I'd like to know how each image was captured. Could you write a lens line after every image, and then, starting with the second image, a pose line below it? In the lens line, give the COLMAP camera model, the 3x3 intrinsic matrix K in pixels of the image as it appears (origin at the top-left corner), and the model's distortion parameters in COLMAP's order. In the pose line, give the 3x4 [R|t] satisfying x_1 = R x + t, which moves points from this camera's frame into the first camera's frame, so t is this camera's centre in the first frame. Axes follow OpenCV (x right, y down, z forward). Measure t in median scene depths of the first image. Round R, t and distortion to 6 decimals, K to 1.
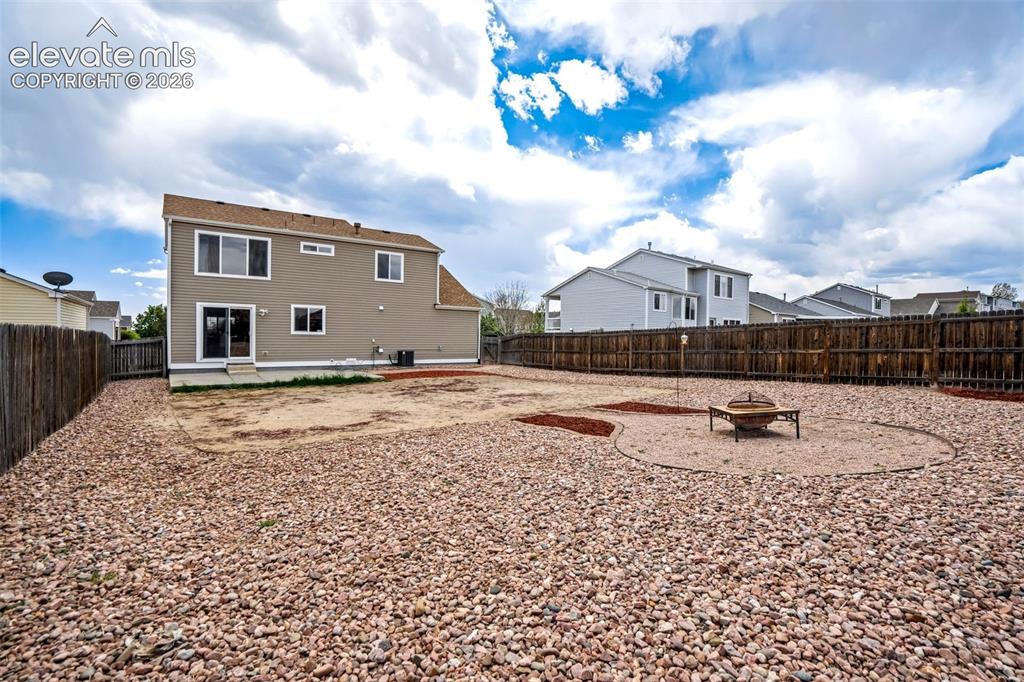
lens RADIAL K [[482.9, 0, 520.7], [0, 482.9, 341.5], [0, 0, 1]] dist [-0.012721, -0.000027]
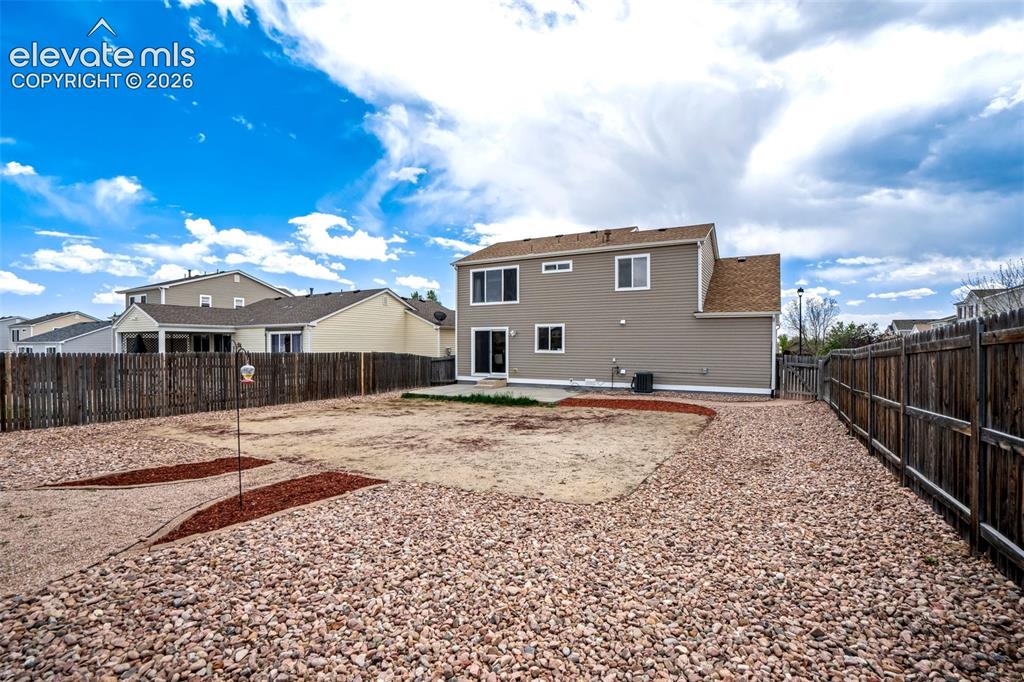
lens RADIAL K [[482.9, 0, 520.7], [0, 482.9, 347.2], [0, 0, 1]] dist [-0.012721, -0.000027]
pose [[0.418657, -0.008915, -0.908101, 0.443570], [-0.007229, 0.999887, -0.013149, -0.012995], [0.908116, 0.012070, 0.418545, 0.510925]]
